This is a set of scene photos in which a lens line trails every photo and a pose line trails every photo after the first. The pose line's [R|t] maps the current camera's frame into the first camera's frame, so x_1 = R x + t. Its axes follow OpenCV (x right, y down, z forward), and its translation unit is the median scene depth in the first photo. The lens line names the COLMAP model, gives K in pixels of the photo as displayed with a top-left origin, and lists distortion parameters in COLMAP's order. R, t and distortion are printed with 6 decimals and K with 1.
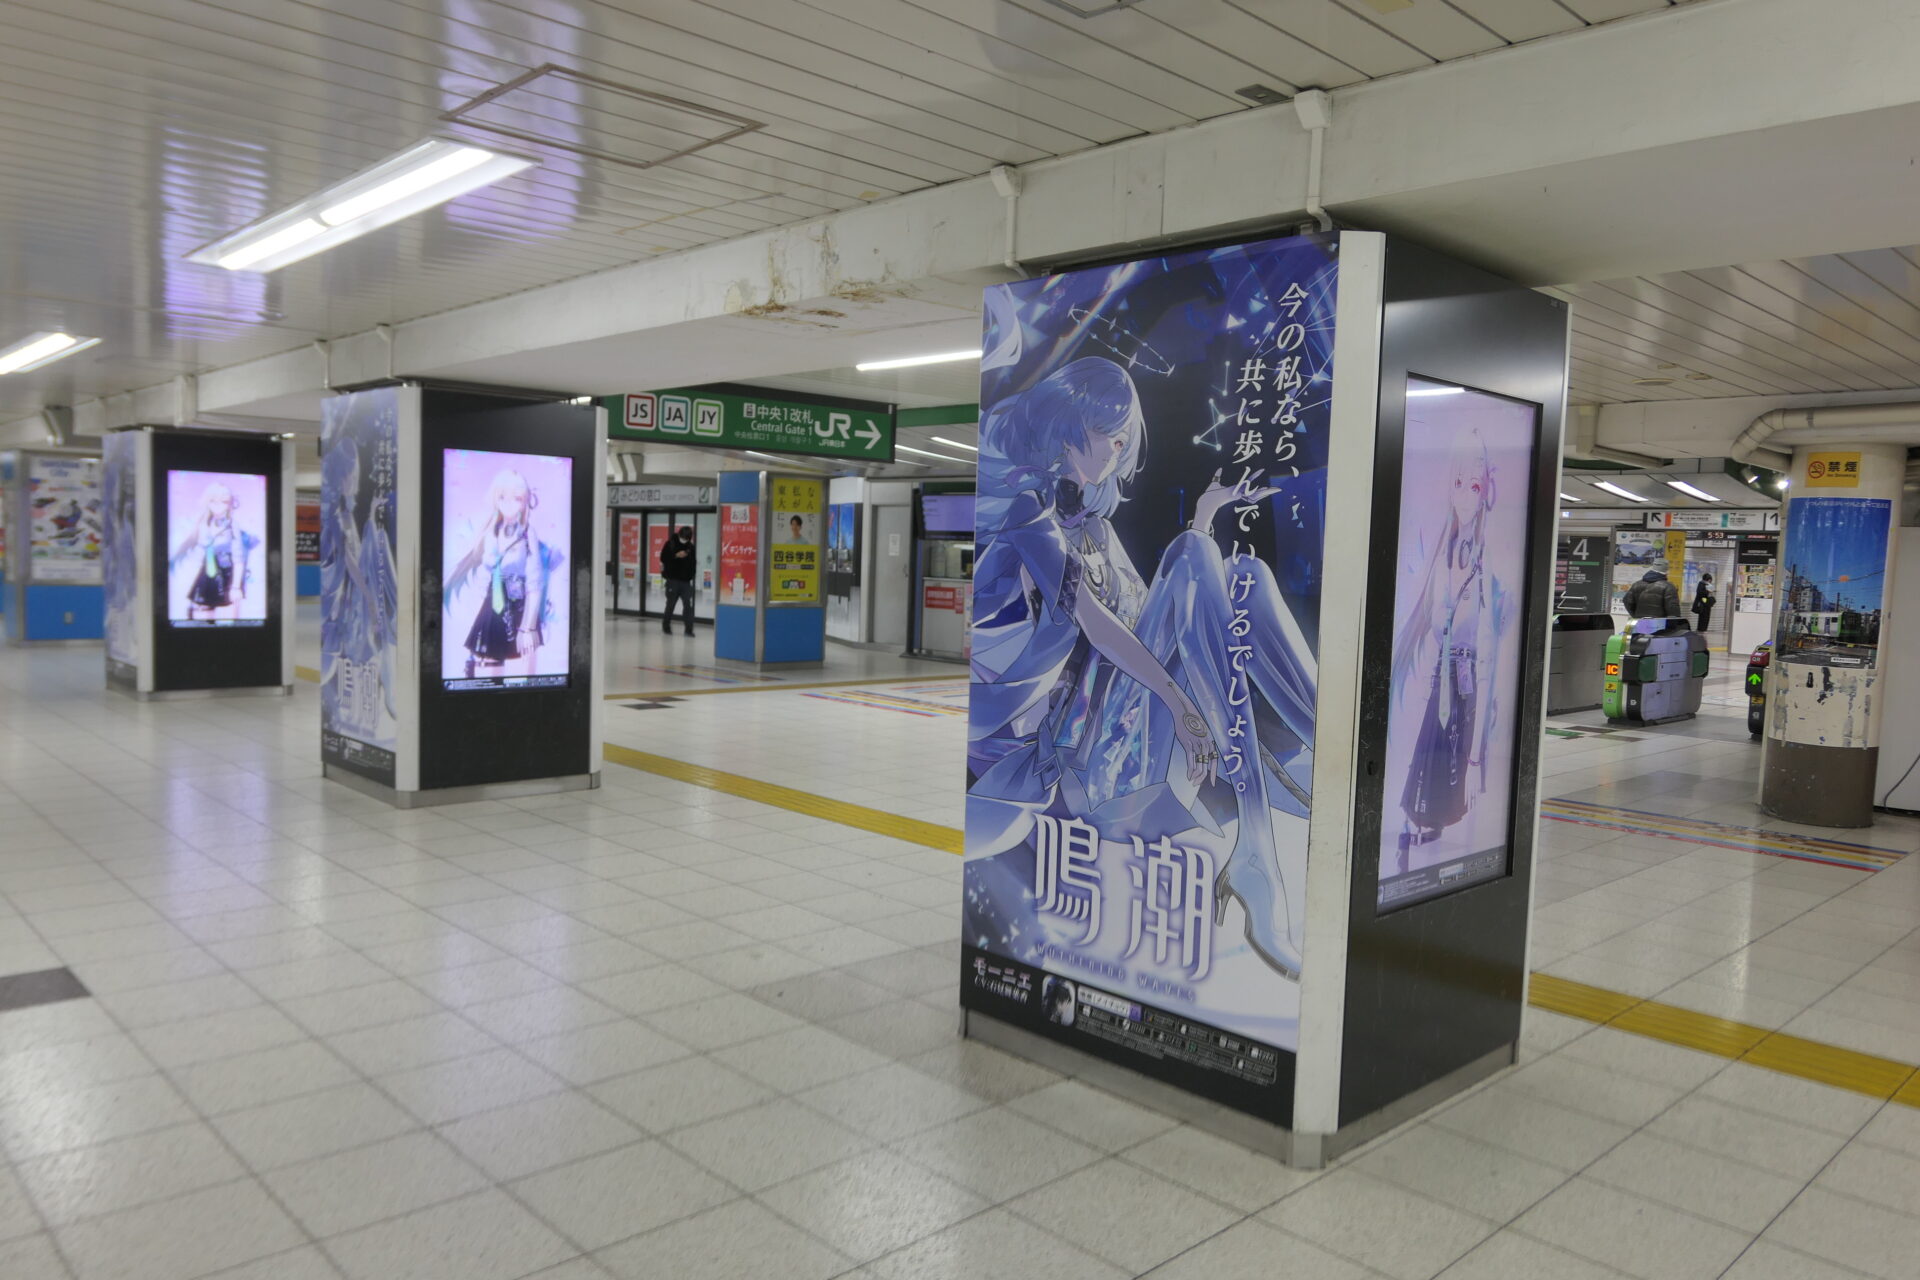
lens RADIAL K [[1351.5, 0, 956.7], [0, 1351.5, 642.0], [0, 0, 1]] dist [-0.006121, -0.004894]
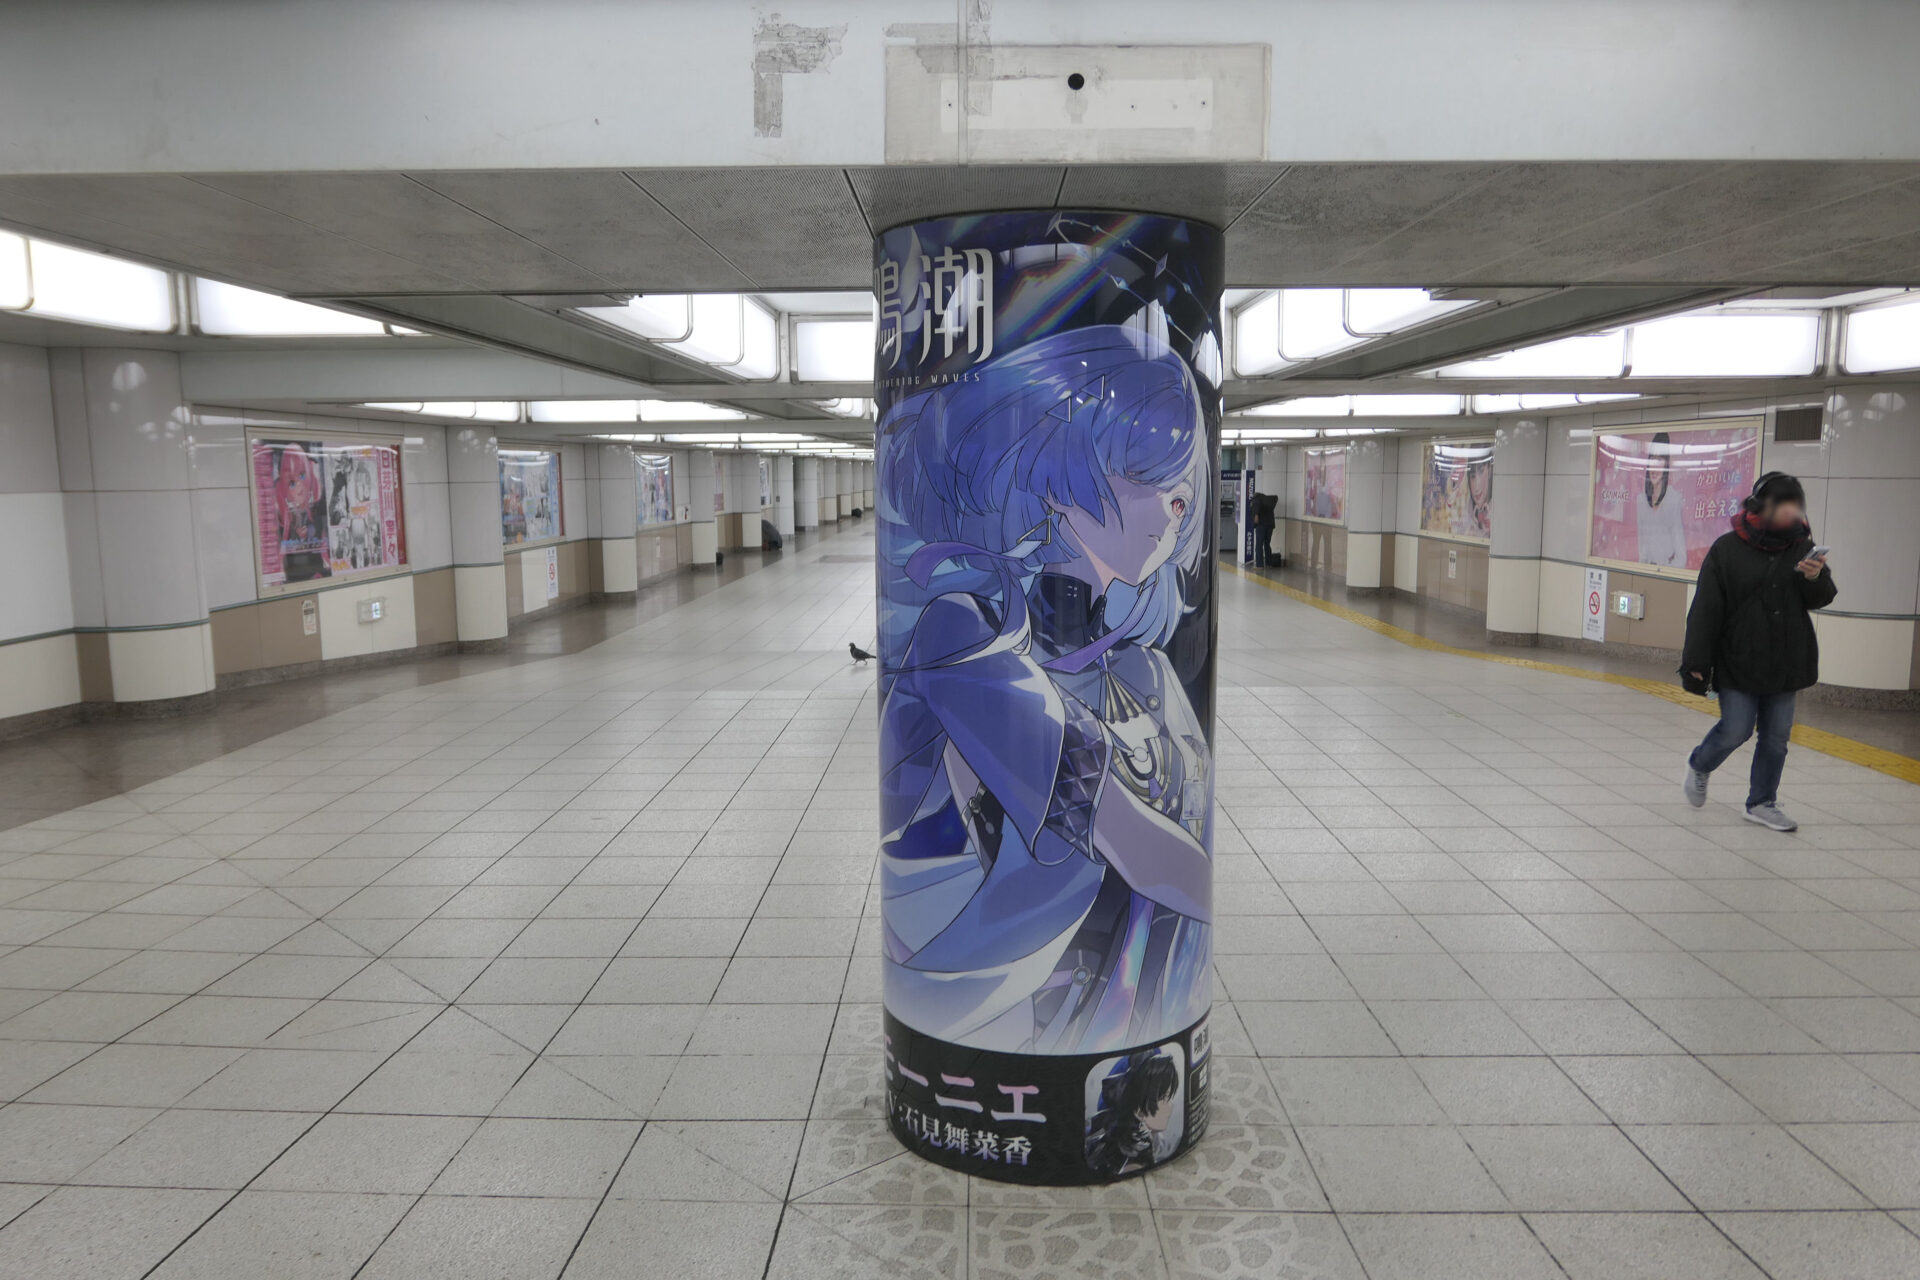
lens RADIAL K [[1351.5, 0, 954.9], [0, 1351.5, 638.4], [0, 0, 1]] dist [-0.006121, -0.004894]
pose [[0.703775, -0.116094, 0.700873, -2.833965], [0.072084, 0.993135, 0.092123, -1.407568], [-0.706757, -0.014312, 0.707312, 6.596466]]
